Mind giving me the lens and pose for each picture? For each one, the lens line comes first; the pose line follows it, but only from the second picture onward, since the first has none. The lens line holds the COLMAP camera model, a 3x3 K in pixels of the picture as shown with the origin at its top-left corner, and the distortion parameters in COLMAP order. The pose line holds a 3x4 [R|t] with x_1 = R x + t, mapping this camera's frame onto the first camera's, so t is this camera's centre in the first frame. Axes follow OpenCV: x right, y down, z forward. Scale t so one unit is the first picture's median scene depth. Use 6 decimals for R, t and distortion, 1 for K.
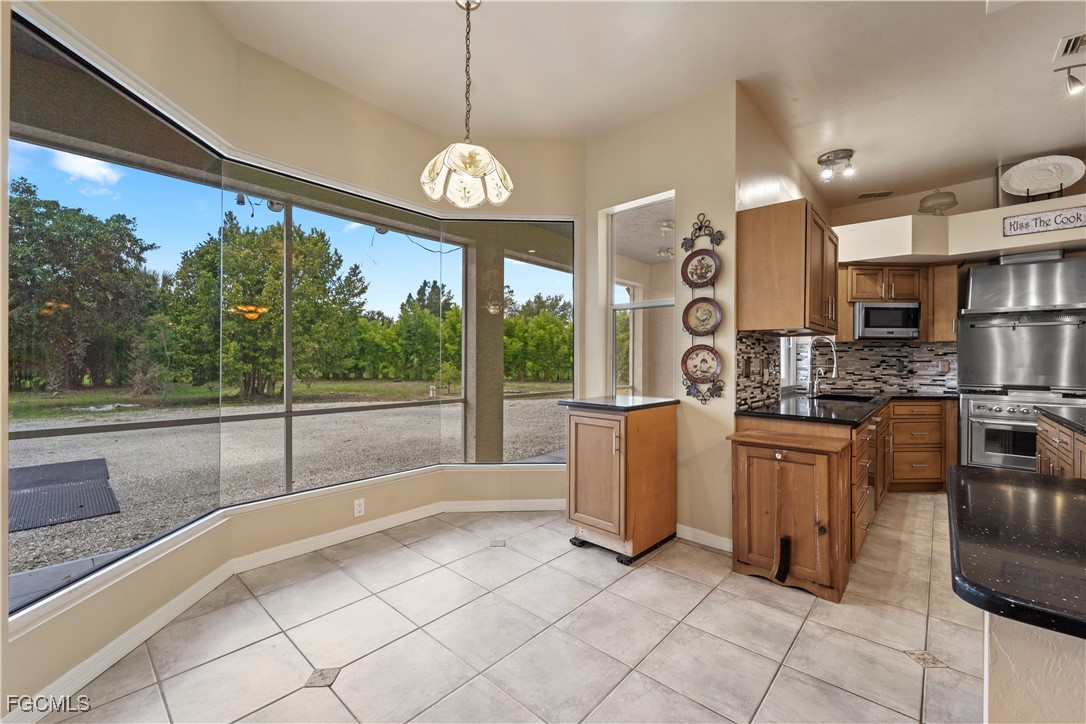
lens RADIAL K [[445.0, 0, 543.0], [0, 445.0, 362.0], [0, 0, 1]] dist [-0.000092, -0.000006]
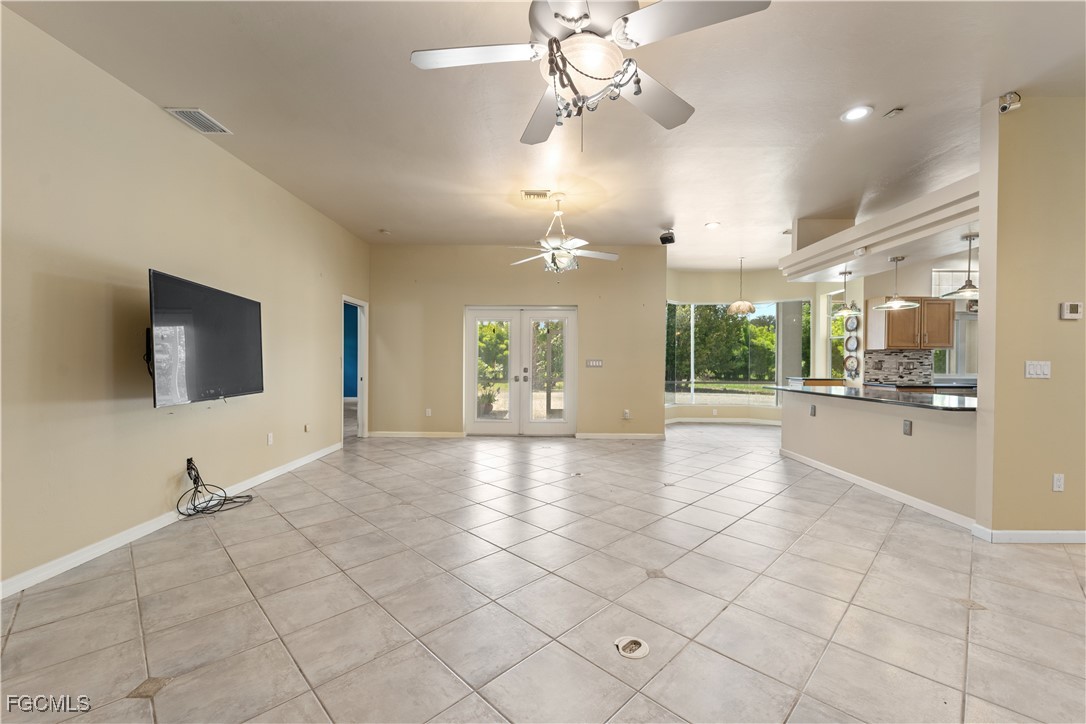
lens RADIAL K [[438.7, 0, 543.0], [0, 438.7, 362.0], [0, 0, 1]] dist [0.000049, -0.000002]
pose [[0.667185, 0.006330, -0.744865, 1.005719], [-0.011735, 0.999929, -0.002014, 0.020834], [0.744799, 0.010085, 0.667212, -1.824356]]
